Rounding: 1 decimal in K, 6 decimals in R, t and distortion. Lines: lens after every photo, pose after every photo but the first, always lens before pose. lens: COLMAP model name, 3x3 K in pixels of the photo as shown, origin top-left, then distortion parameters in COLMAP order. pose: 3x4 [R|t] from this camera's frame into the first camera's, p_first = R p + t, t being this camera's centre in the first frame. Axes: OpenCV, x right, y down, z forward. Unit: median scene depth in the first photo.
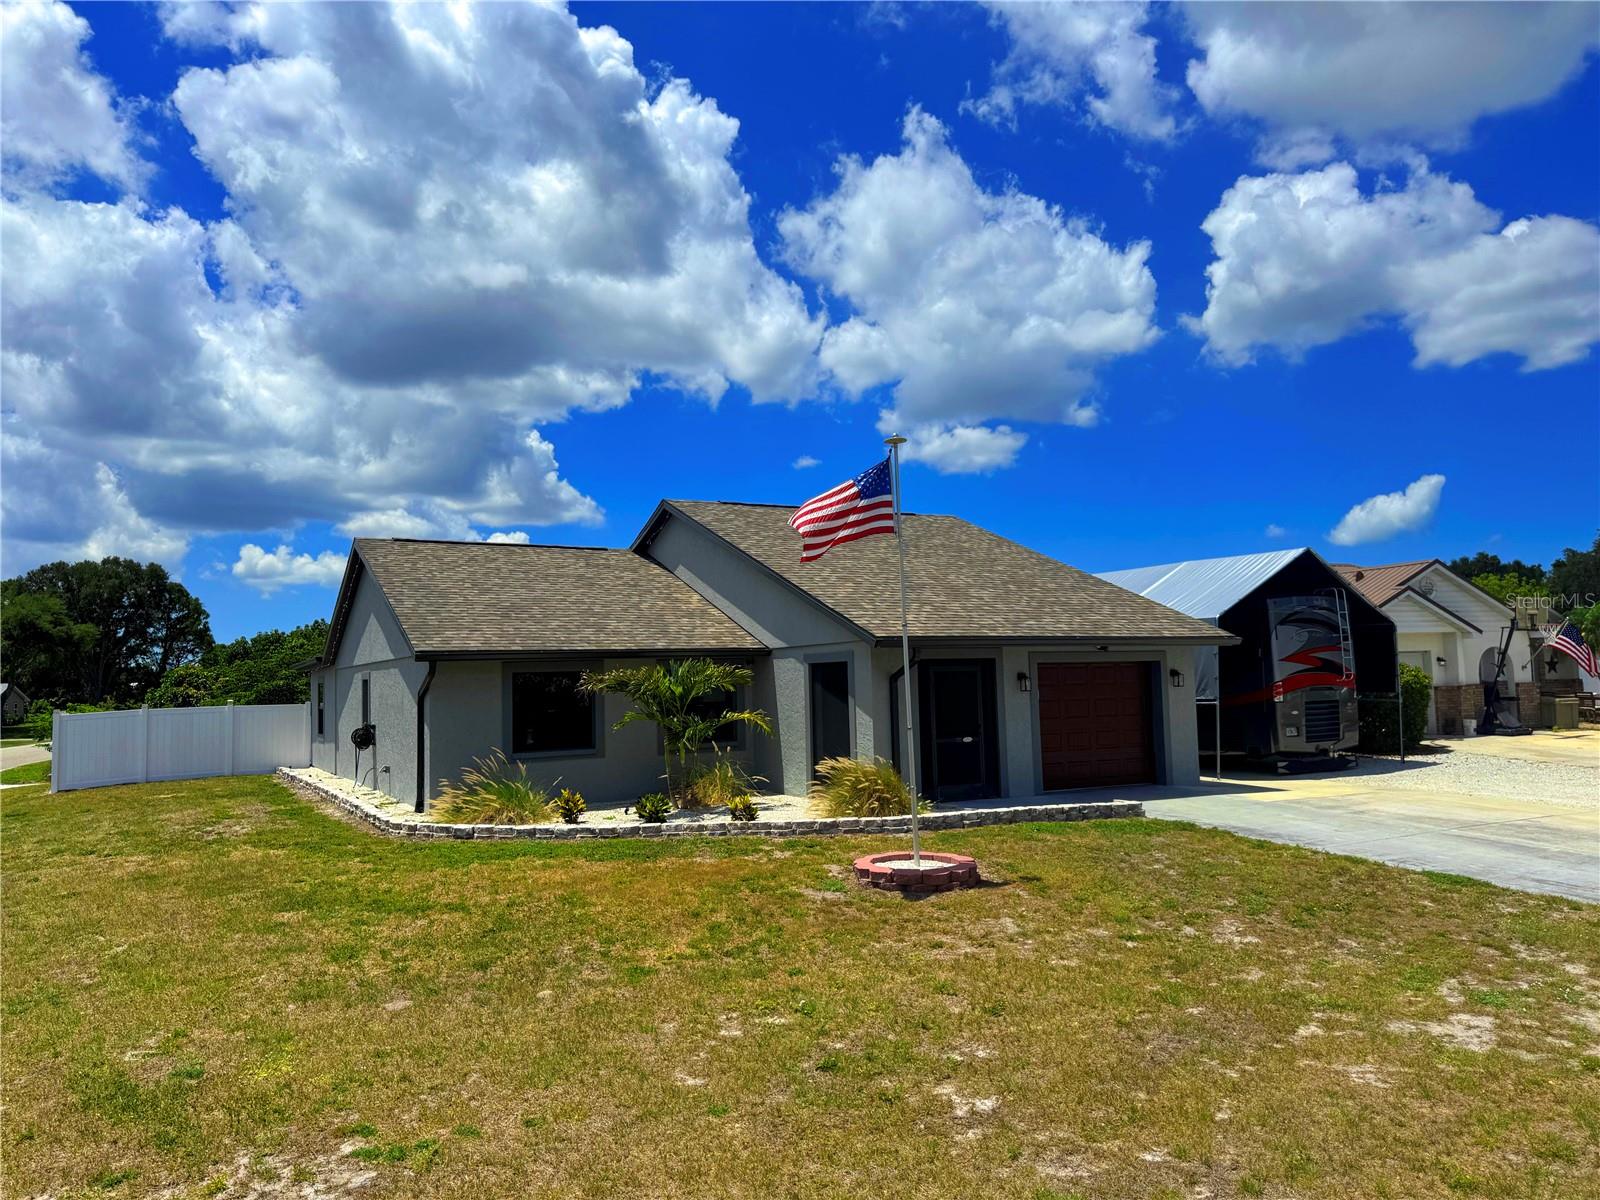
lens RADIAL K [[1098.6, 0, 800.0], [0, 1098.6, 600.0], [0, 0, 1]] dist [0.157970, -0.209806]
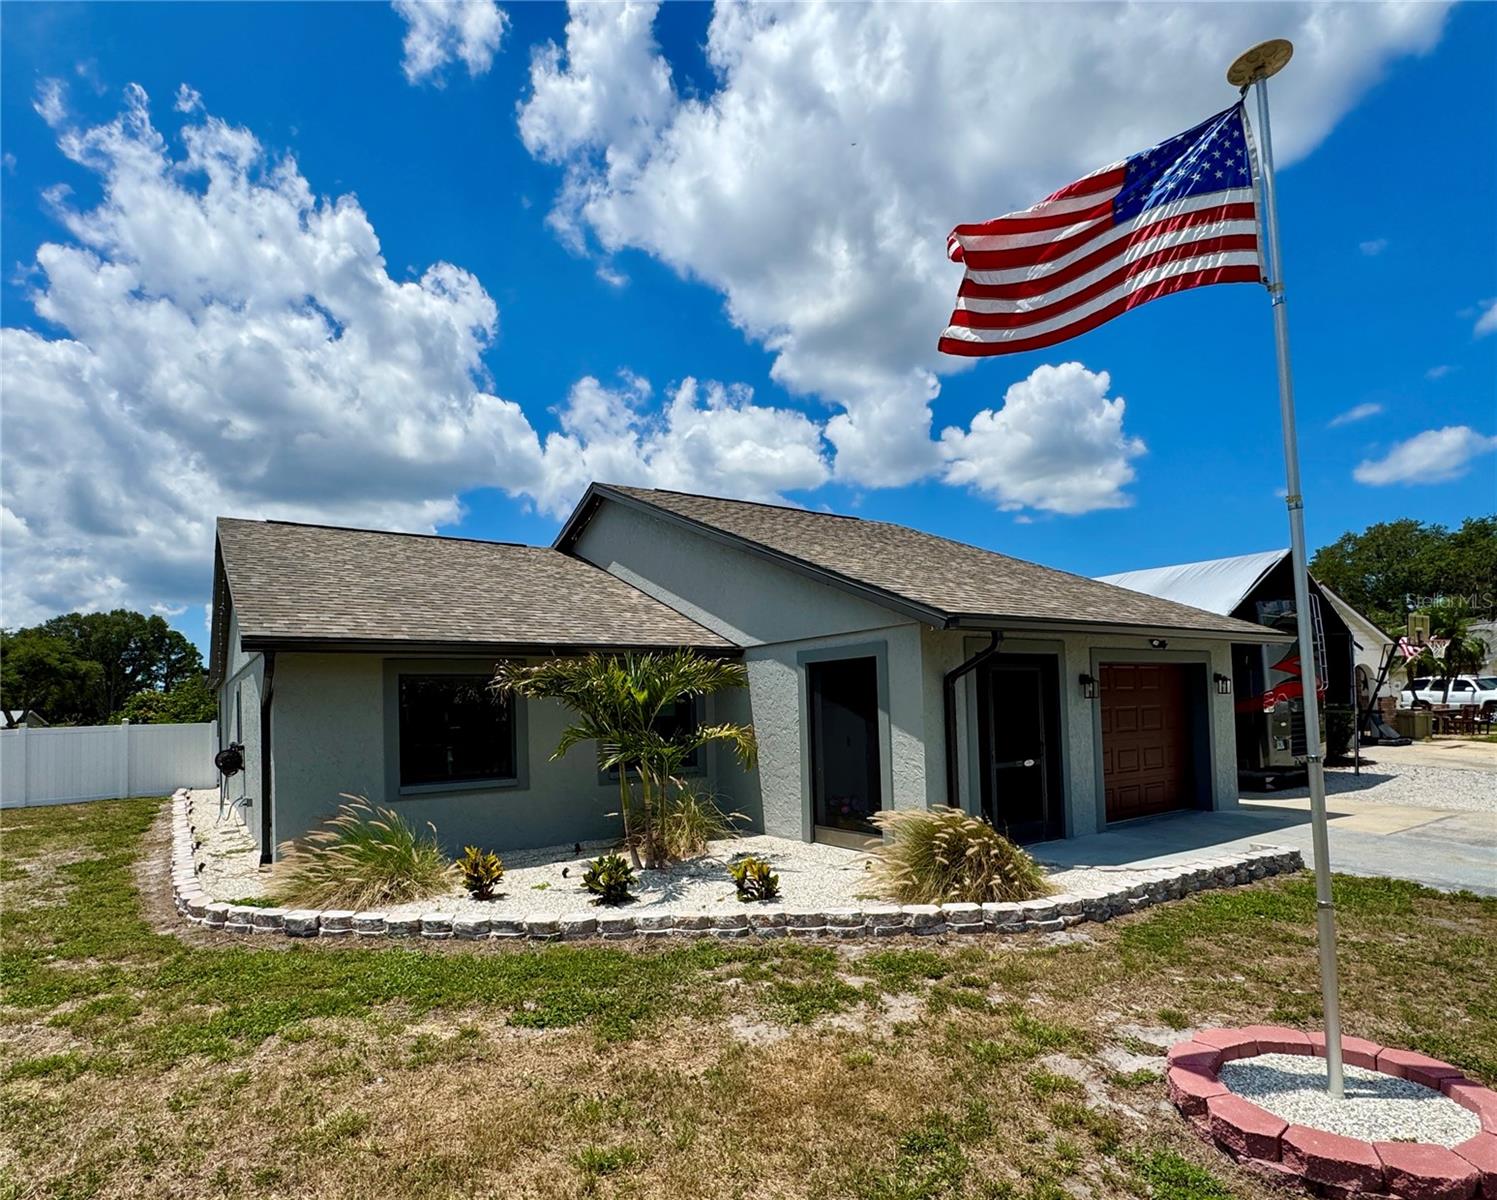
lens RADIAL K [[890.8, 0, 744.7], [0, 890.8, 671.0], [0, 0, 1]] dist [-0.003125, -0.000453]
pose [[0.997339, -0.001556, 0.072889, -0.076767], [-0.000846, 0.999458, 0.032923, 0.043081], [-0.072900, -0.032897, 0.996797, 0.401049]]
